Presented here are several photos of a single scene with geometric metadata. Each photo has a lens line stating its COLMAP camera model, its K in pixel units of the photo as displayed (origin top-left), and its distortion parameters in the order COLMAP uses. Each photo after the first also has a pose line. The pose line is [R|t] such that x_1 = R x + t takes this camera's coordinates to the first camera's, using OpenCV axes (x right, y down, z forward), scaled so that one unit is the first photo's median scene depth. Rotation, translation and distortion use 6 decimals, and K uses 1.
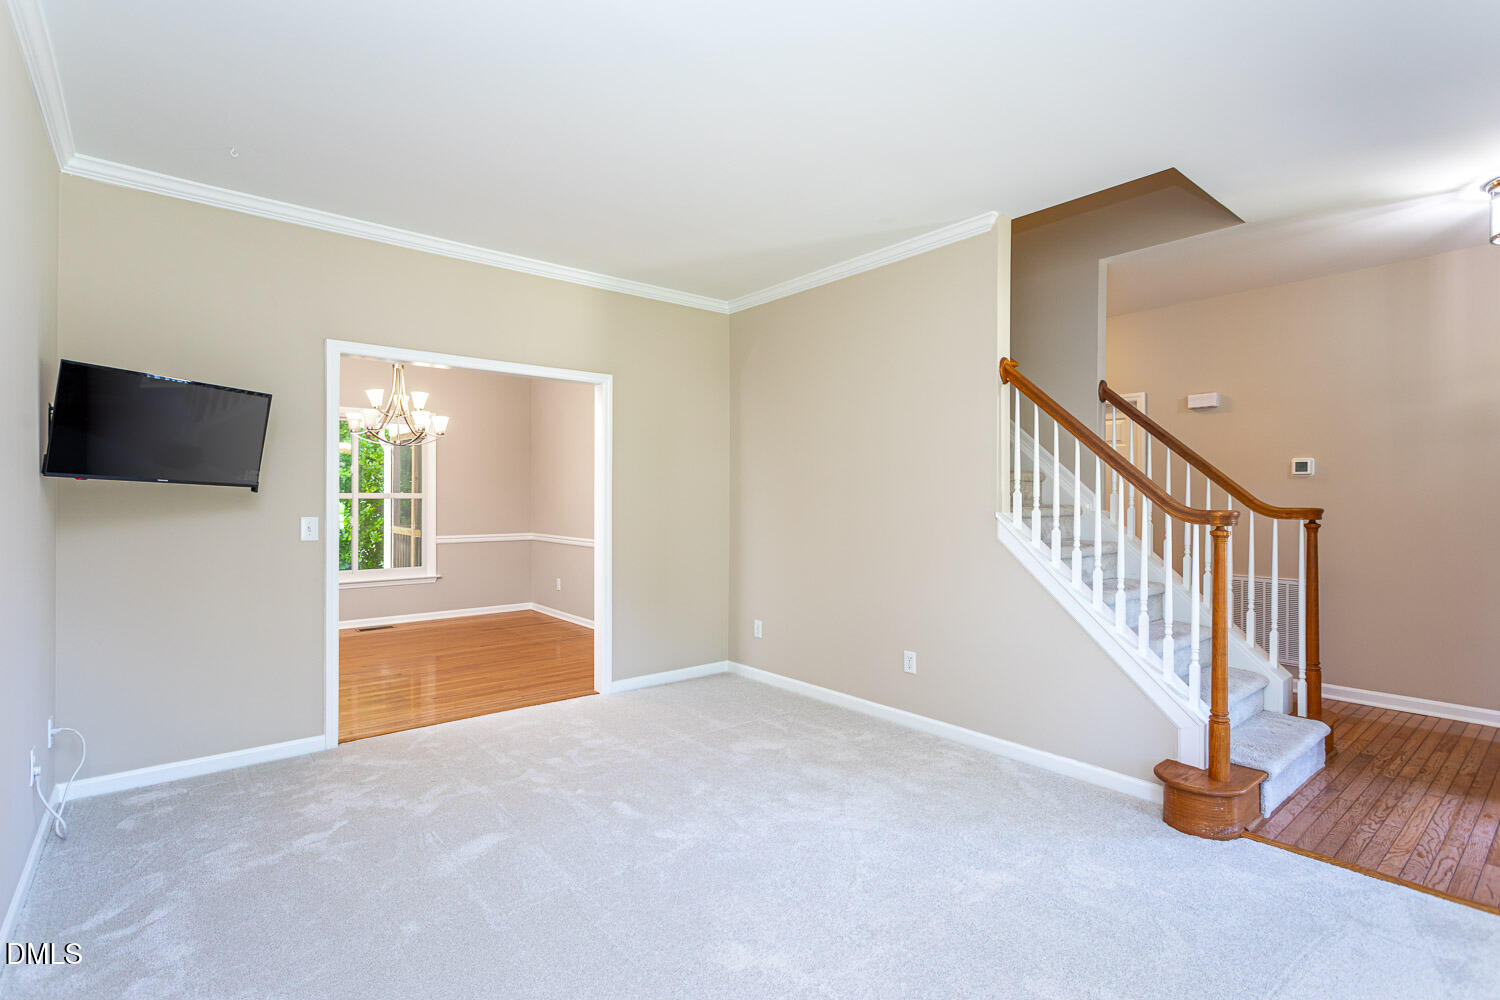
lens RADIAL K [[713.6, 0, 750.5], [0, 713.6, 494.2], [0, 0, 1]] dist [0.010788, -0.001430]
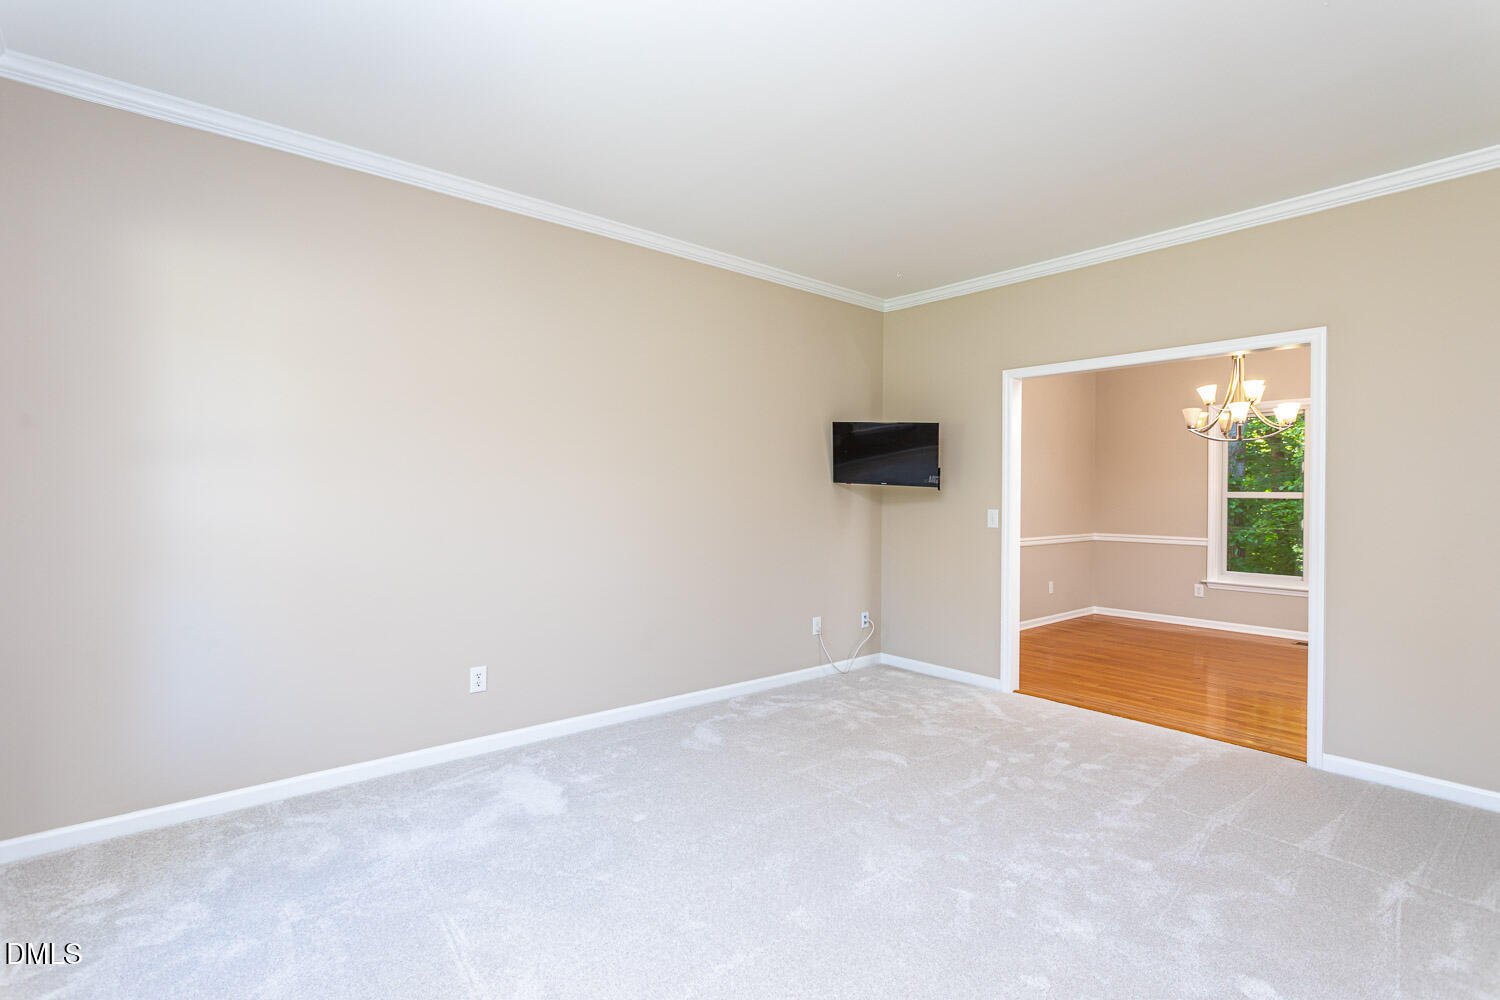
lens RADIAL K [[713.6, 0, 740.6], [0, 713.6, 496.7], [0, 0, 1]] dist [0.010788, -0.001430]
pose [[0.009516, 0.006787, -0.999932, 0.707961], [-0.004355, 0.999968, 0.006746, 0.001795], [0.999945, 0.004291, 0.009545, 0.542530]]
